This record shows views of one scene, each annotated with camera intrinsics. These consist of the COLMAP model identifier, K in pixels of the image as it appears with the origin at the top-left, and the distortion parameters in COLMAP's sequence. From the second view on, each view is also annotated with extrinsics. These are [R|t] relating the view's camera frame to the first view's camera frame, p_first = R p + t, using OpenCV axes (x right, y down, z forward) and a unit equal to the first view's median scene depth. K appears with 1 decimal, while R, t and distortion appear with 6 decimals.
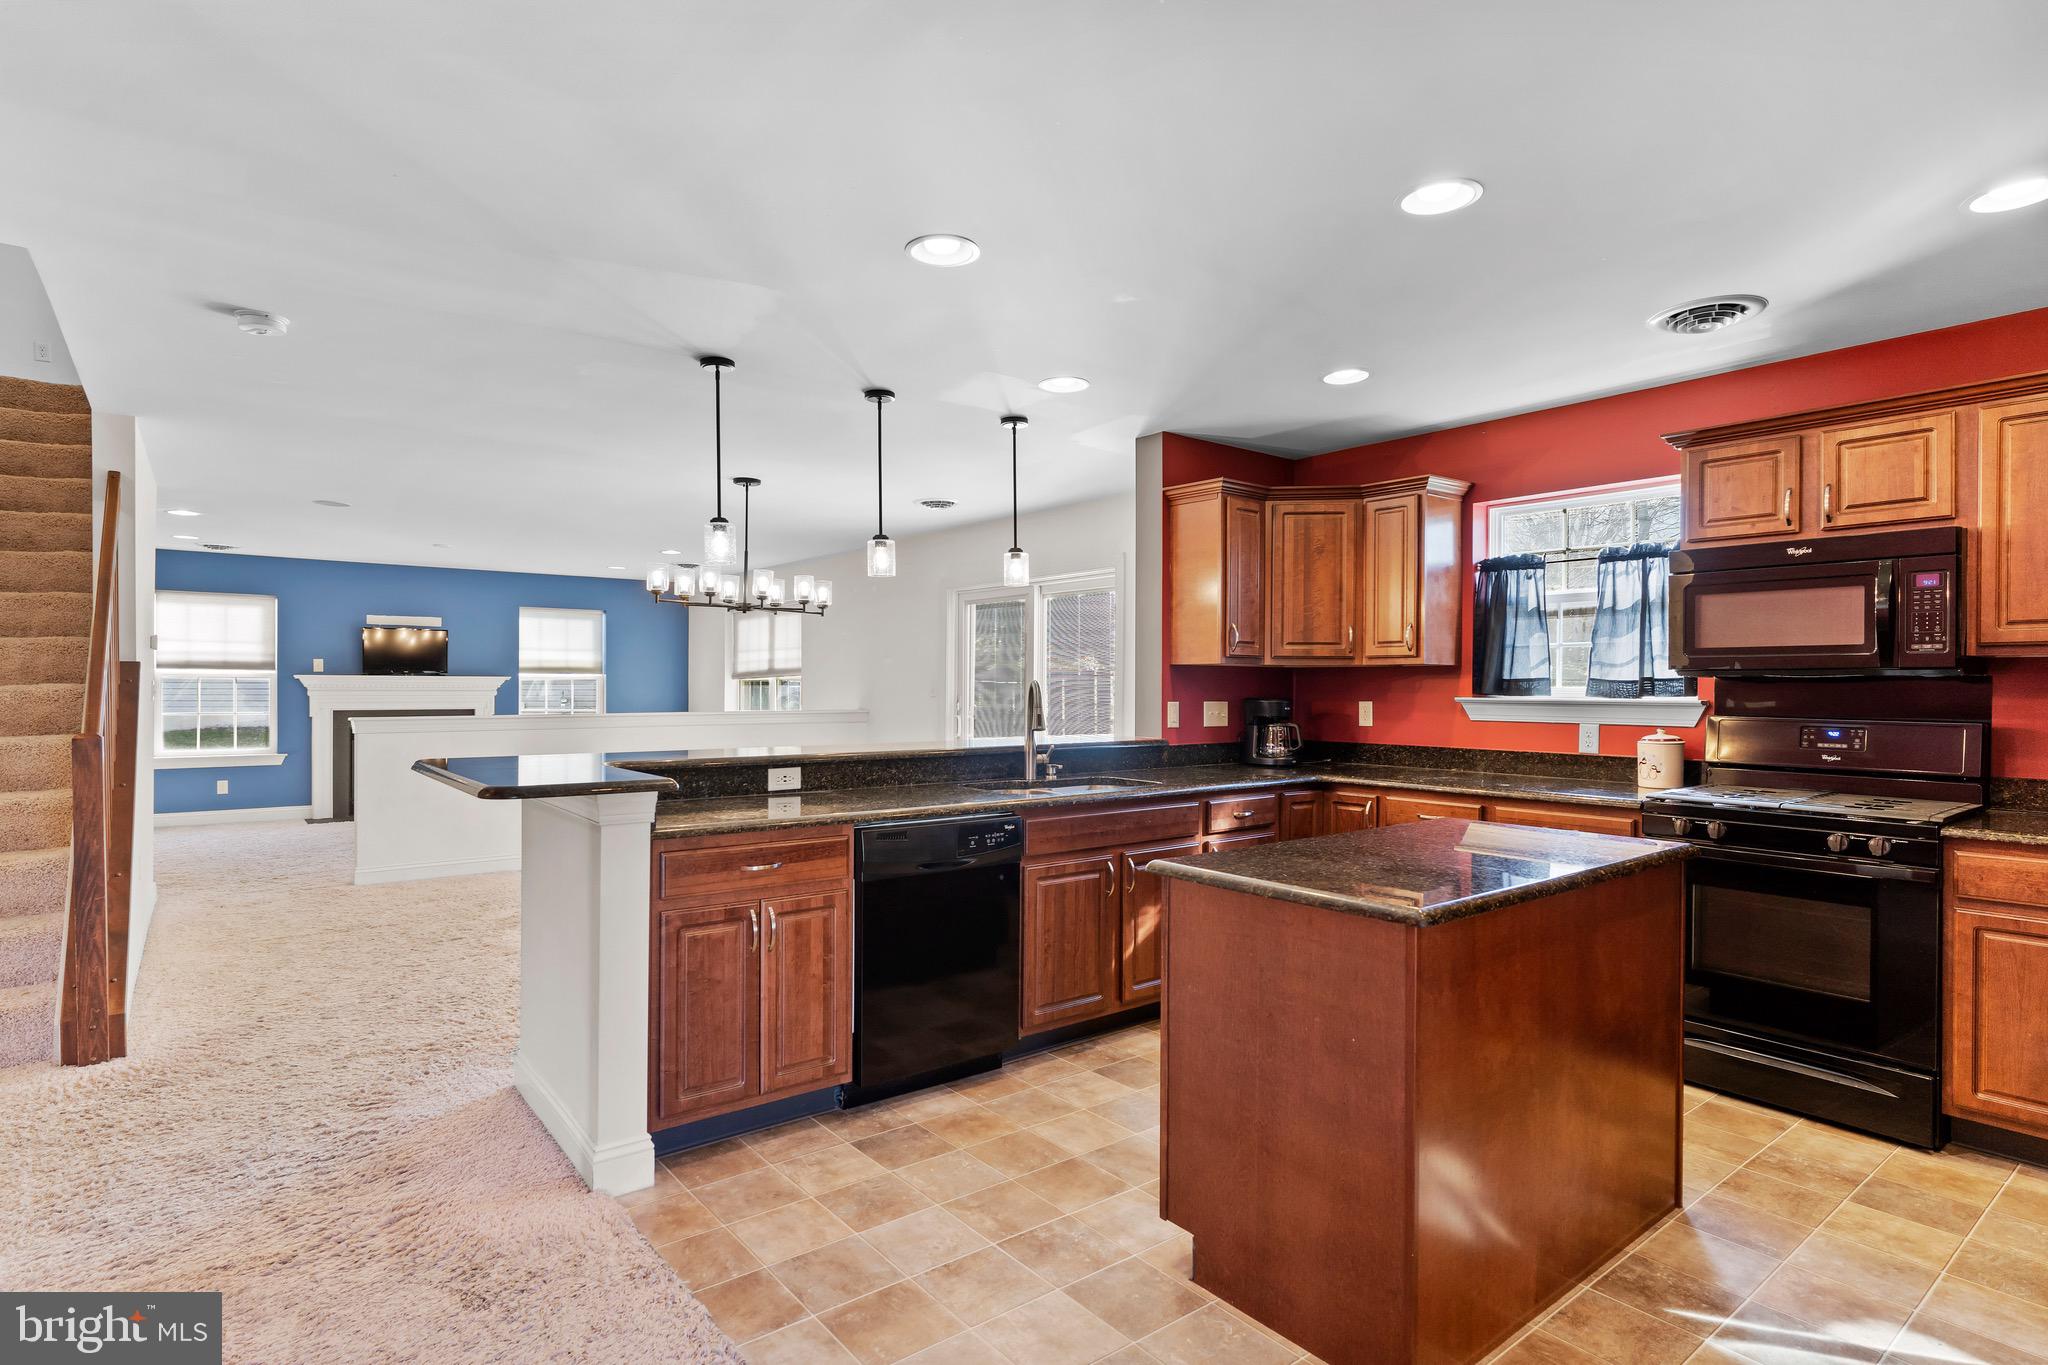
lens RADIAL K [[1045.9, 0, 1021.3], [0, 1045.9, 688.1], [0, 0, 1]] dist [-0.006128, 0.003846]
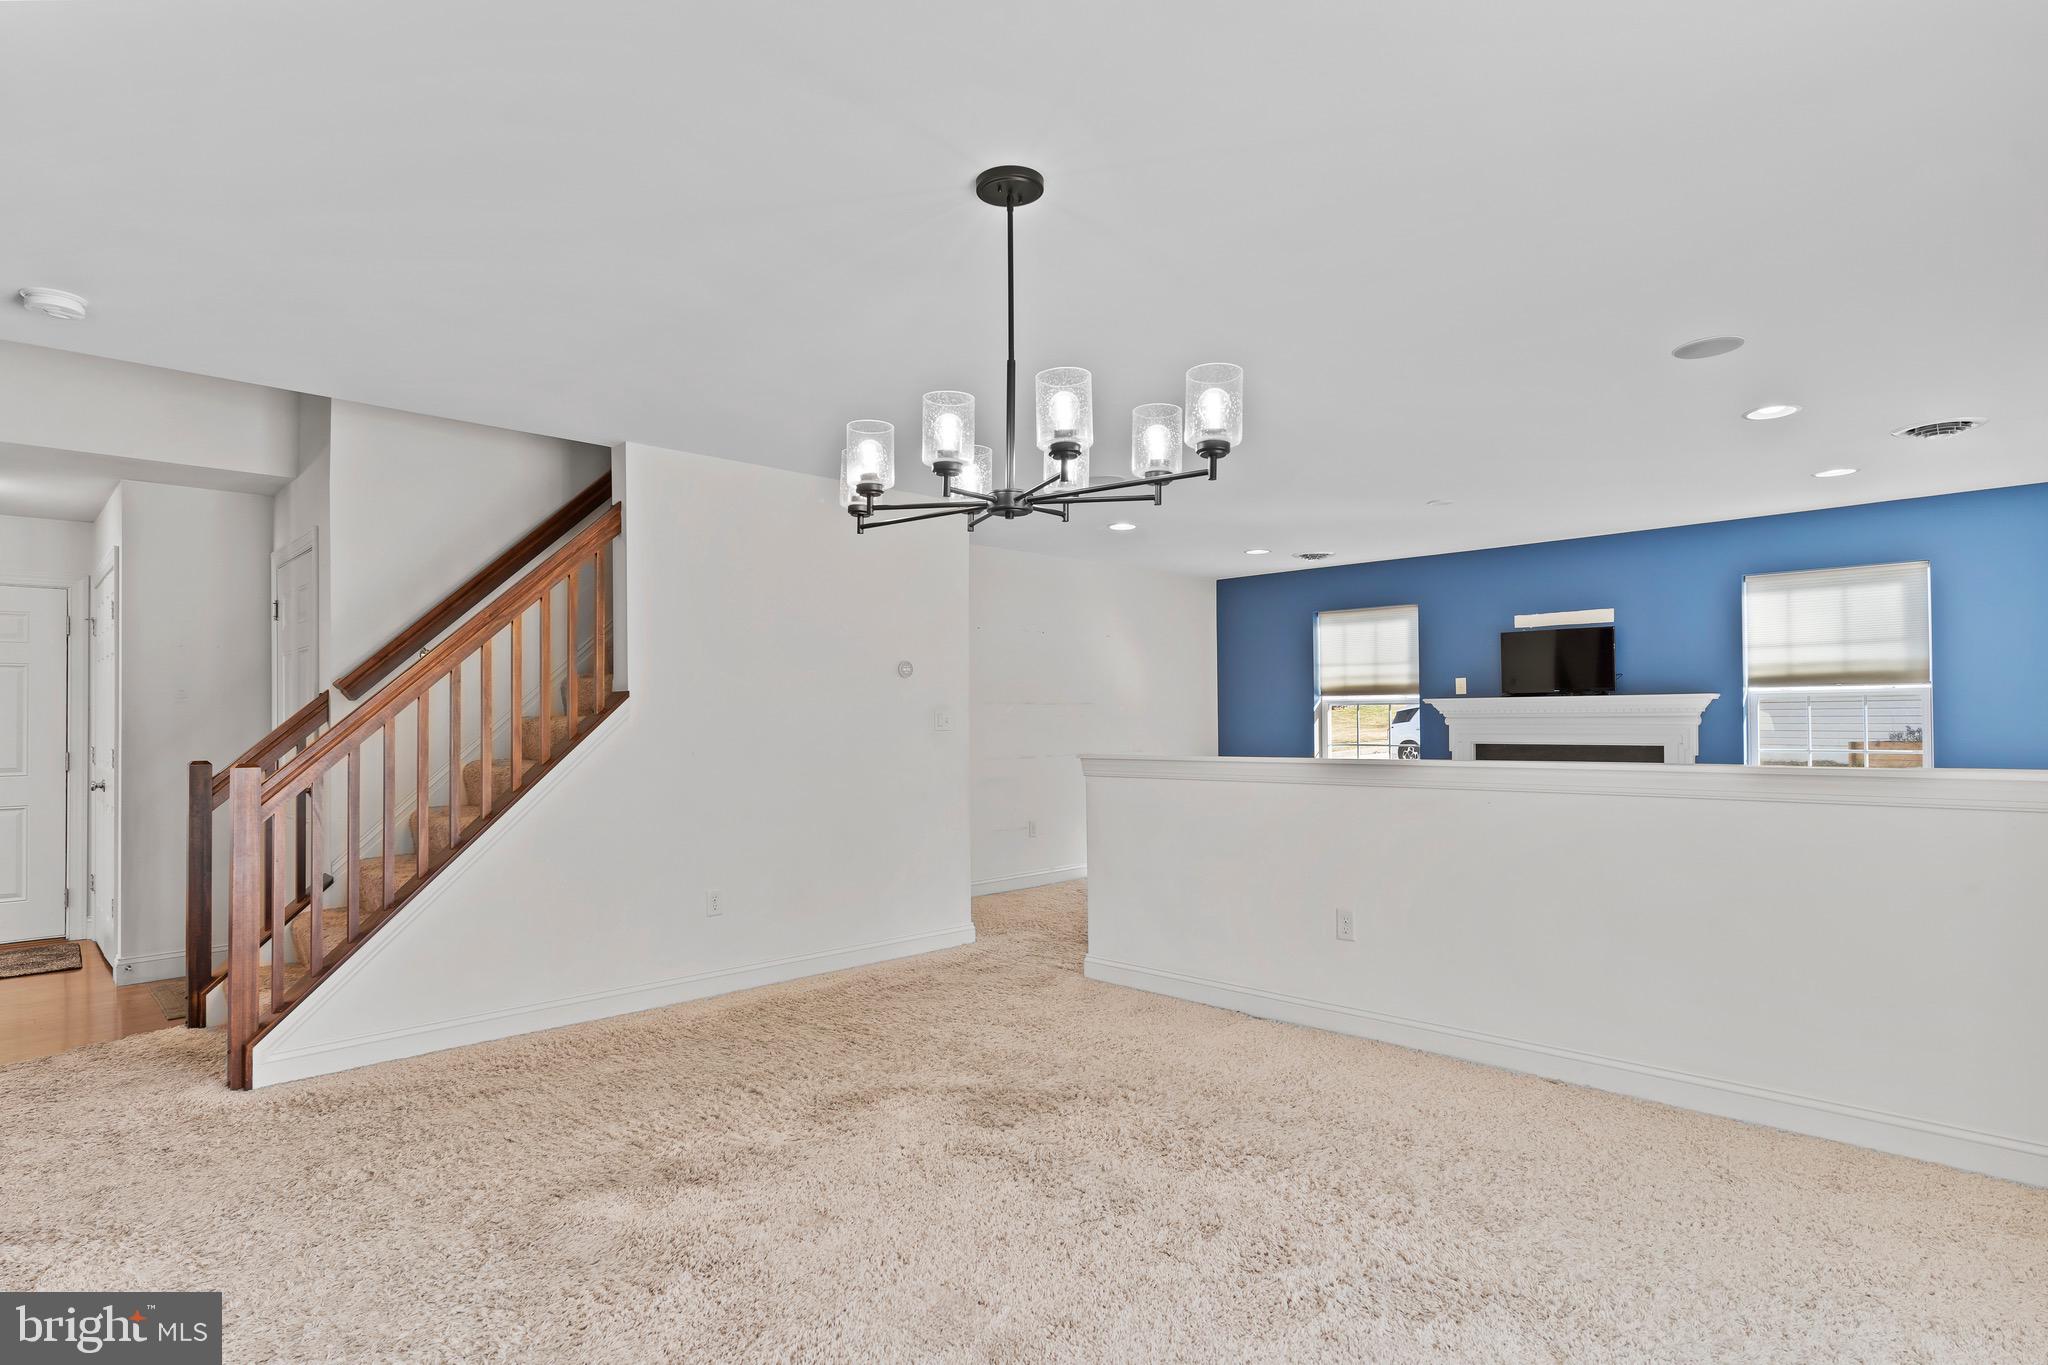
lens RADIAL K [[1045.9, 0, 1031.0], [0, 1045.9, 714.7], [0, 0, 1]] dist [-0.006128, 0.003846]
pose [[0.116590, -0.005699, -0.993164, 0.070415], [0.009078, 0.999948, -0.004672, 0.000571], [0.993139, -0.008472, 0.116636, 0.585101]]
